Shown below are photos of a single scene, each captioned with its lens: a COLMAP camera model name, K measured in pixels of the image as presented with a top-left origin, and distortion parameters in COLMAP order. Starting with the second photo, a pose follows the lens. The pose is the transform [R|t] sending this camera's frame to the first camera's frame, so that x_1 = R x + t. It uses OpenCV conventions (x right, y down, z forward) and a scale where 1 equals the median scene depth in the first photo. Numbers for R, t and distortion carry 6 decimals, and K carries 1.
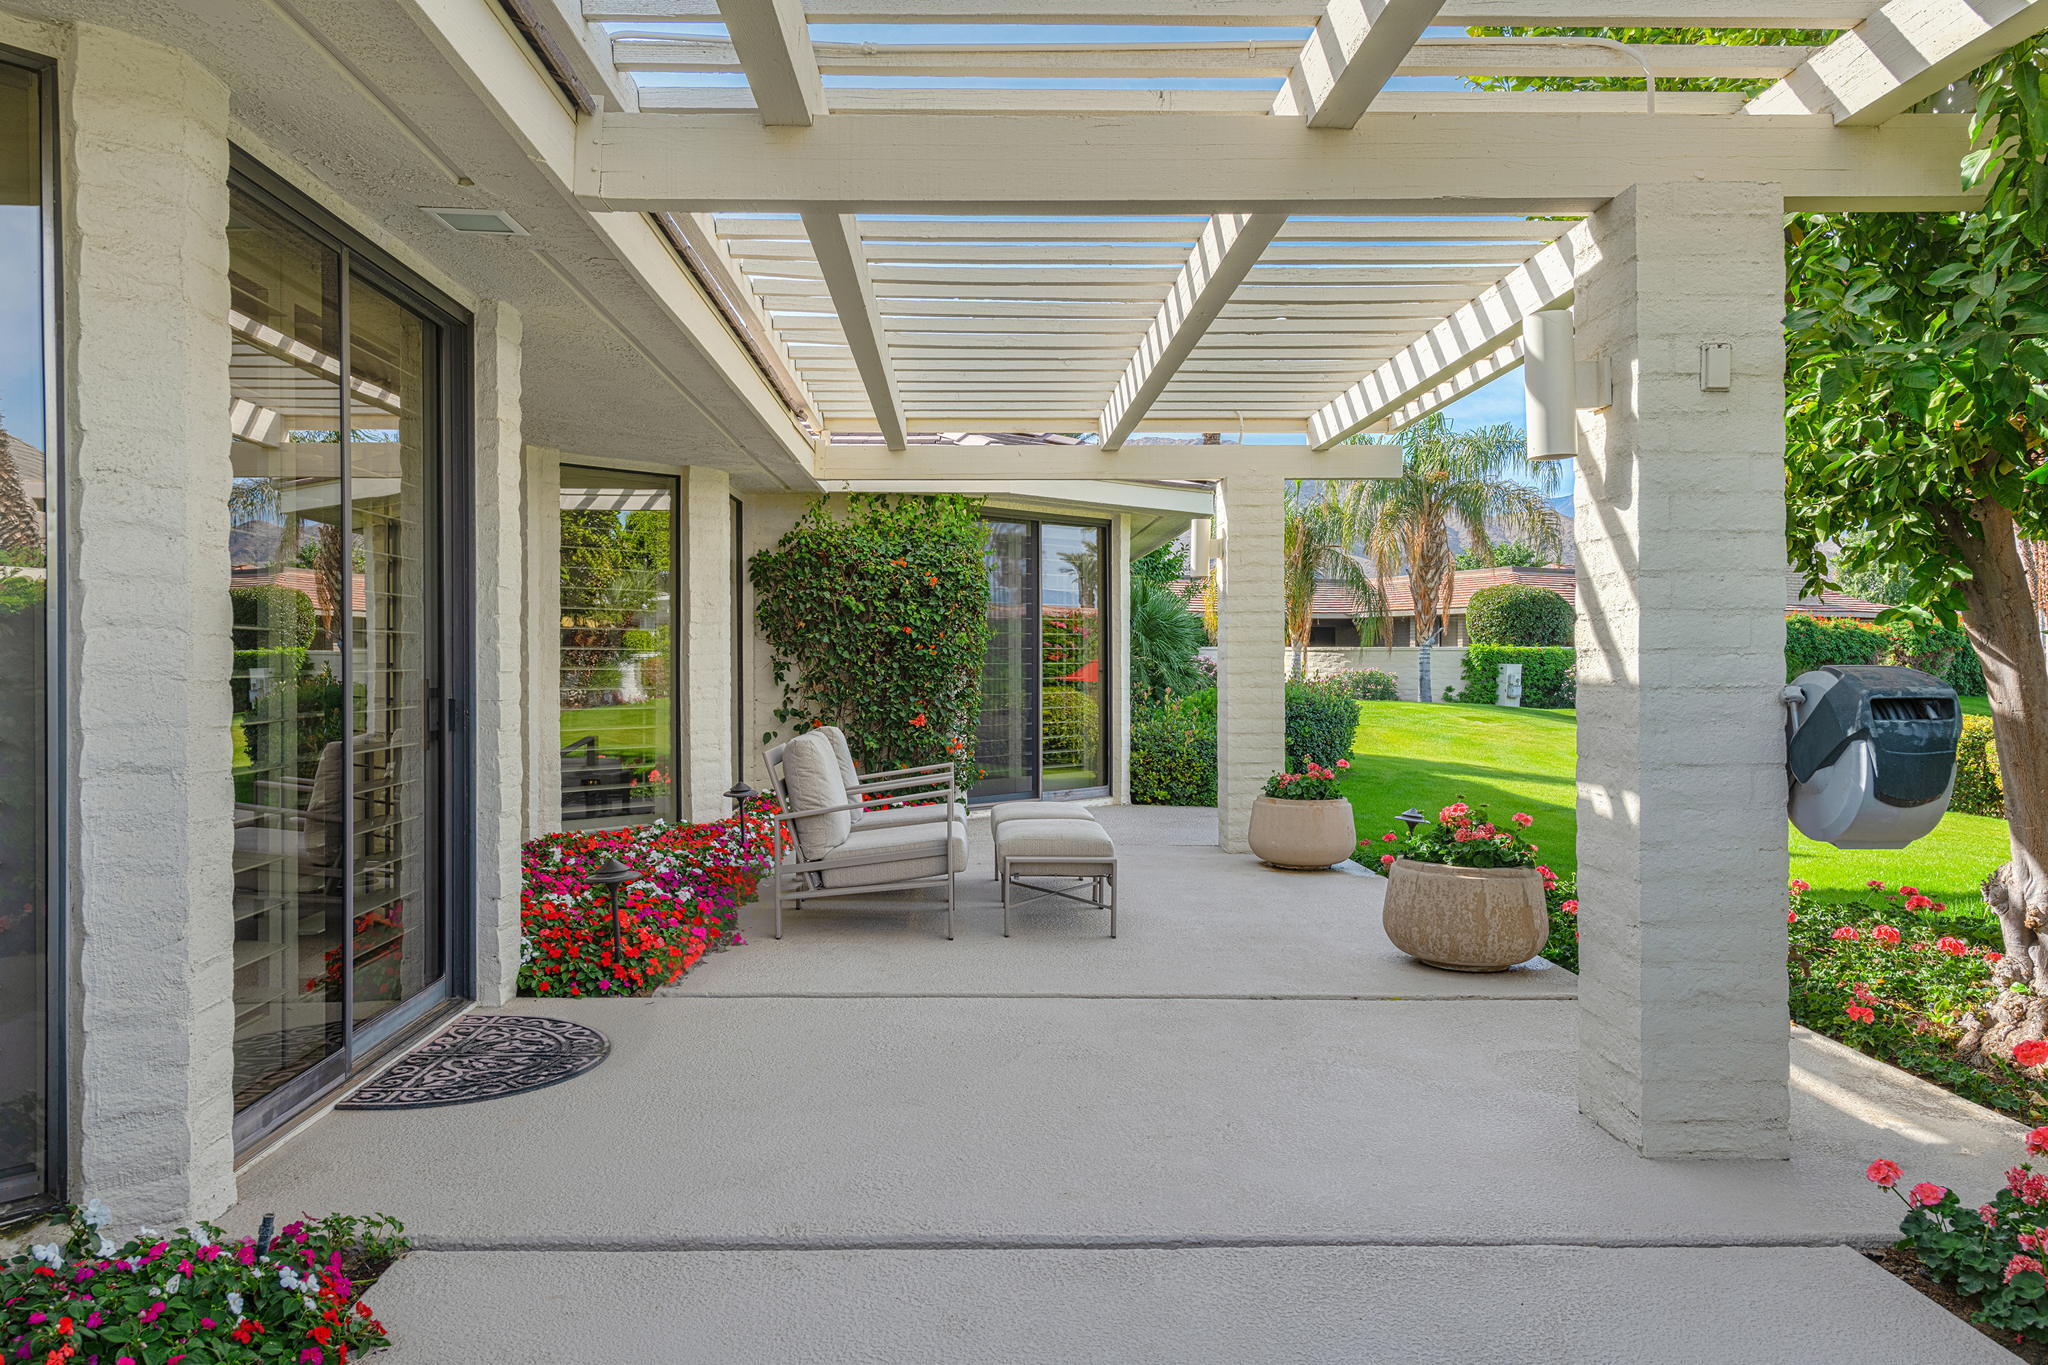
lens RADIAL K [[1327.7, 0, 959.9], [0, 1327.7, 672.6], [0, 0, 1]] dist [-0.009631, 0.000792]
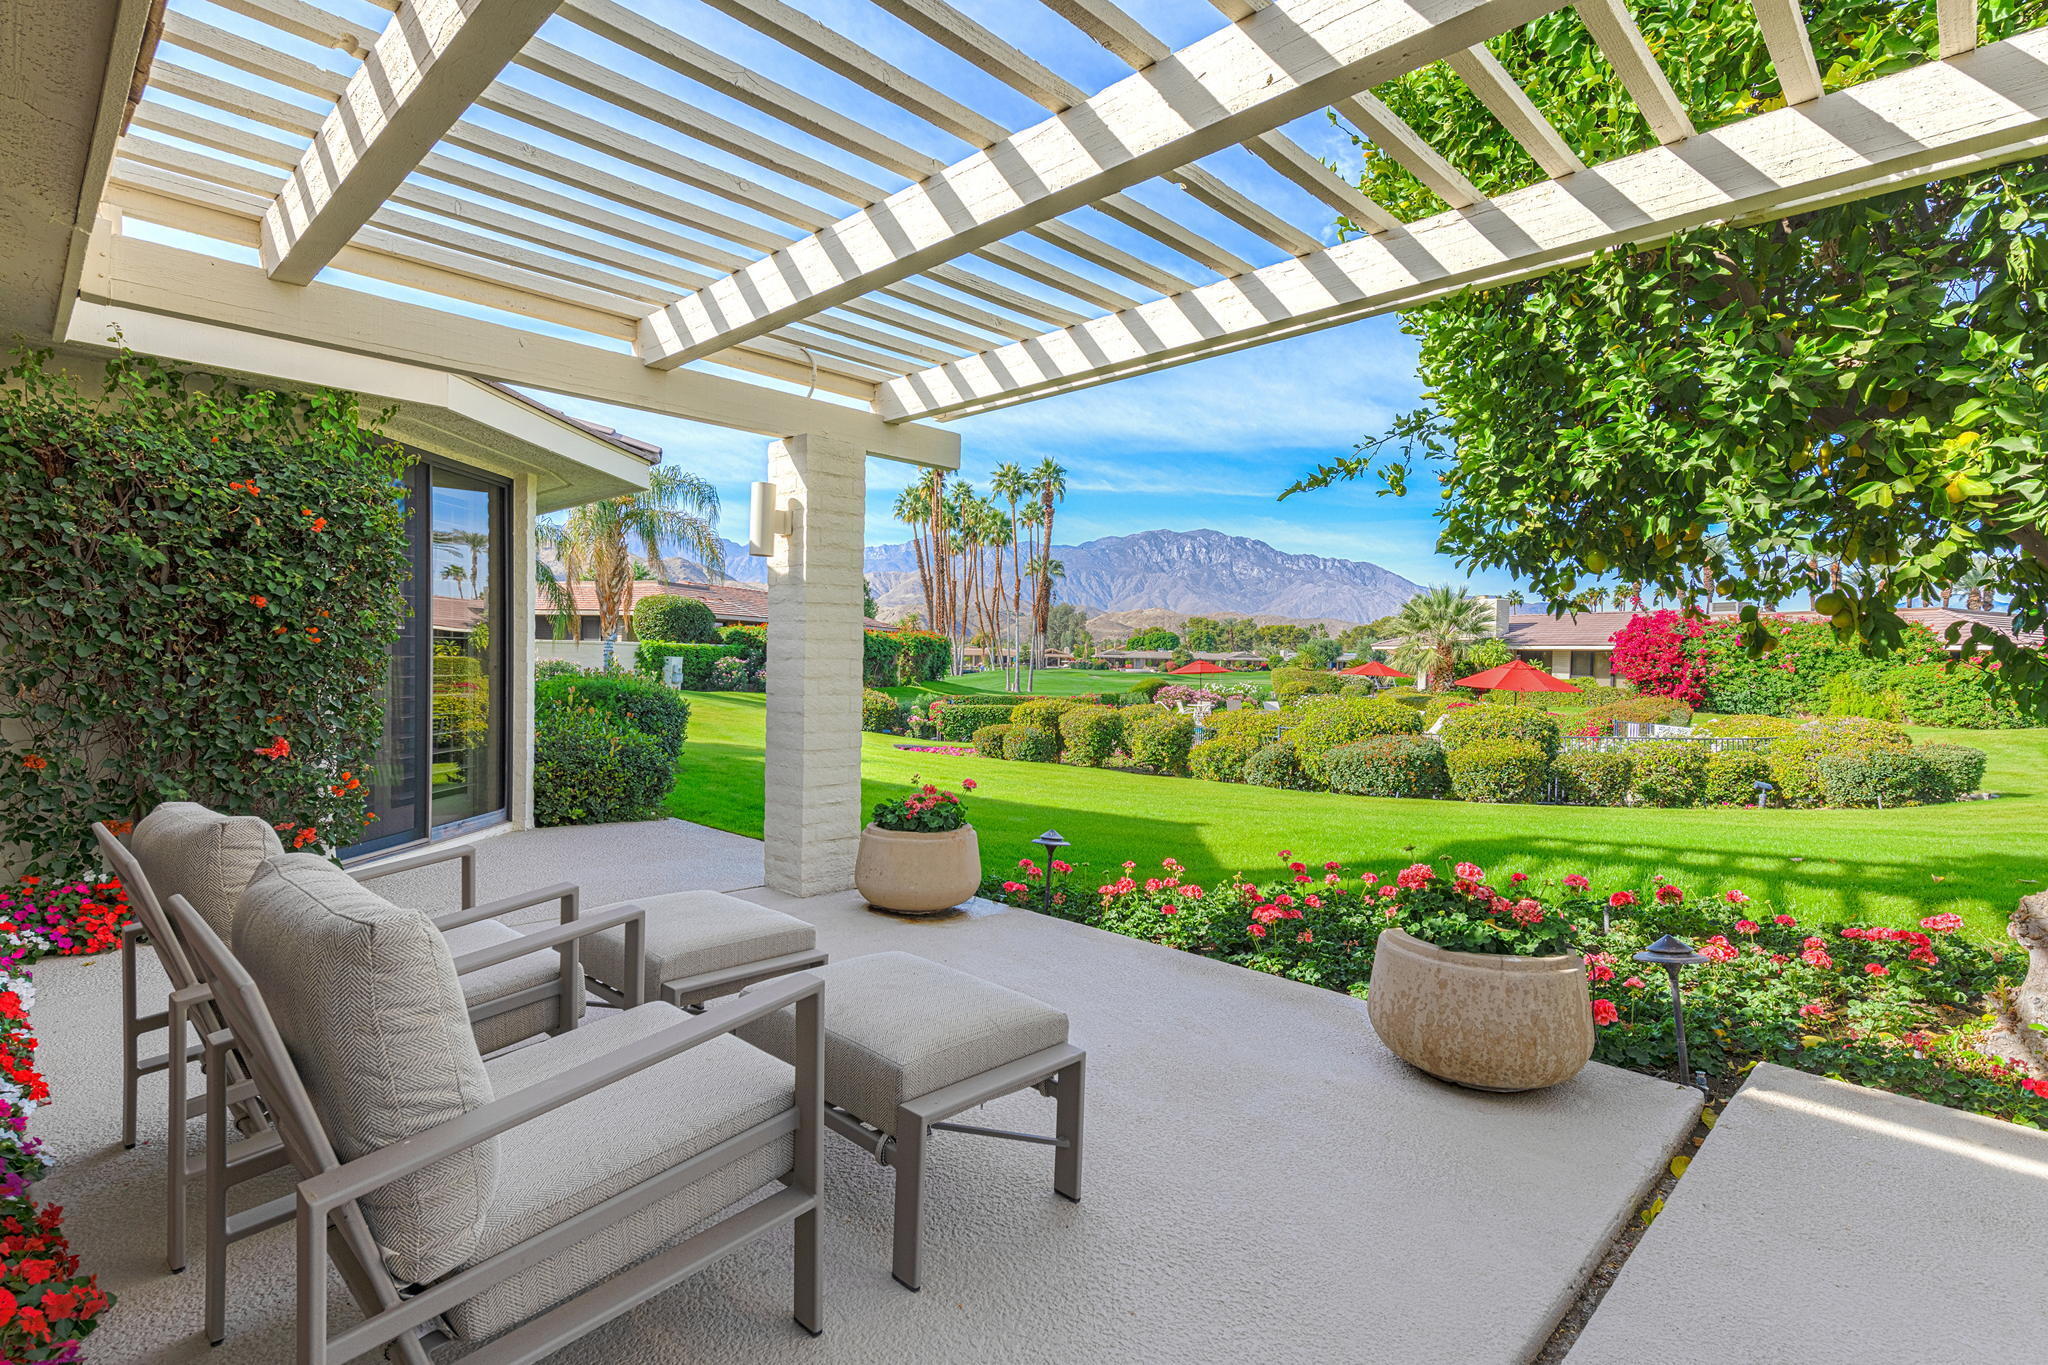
lens RADIAL K [[991.0, 0, 1042.8], [0, 991.0, 681.9], [0, 0, 1]] dist [0.013240, 0.000272]
pose [[0.697241, -0.000277, 0.716837, -0.095709], [-0.014566, 0.999788, 0.014554, -0.005749], [-0.716689, -0.020588, 0.697089, 0.345406]]
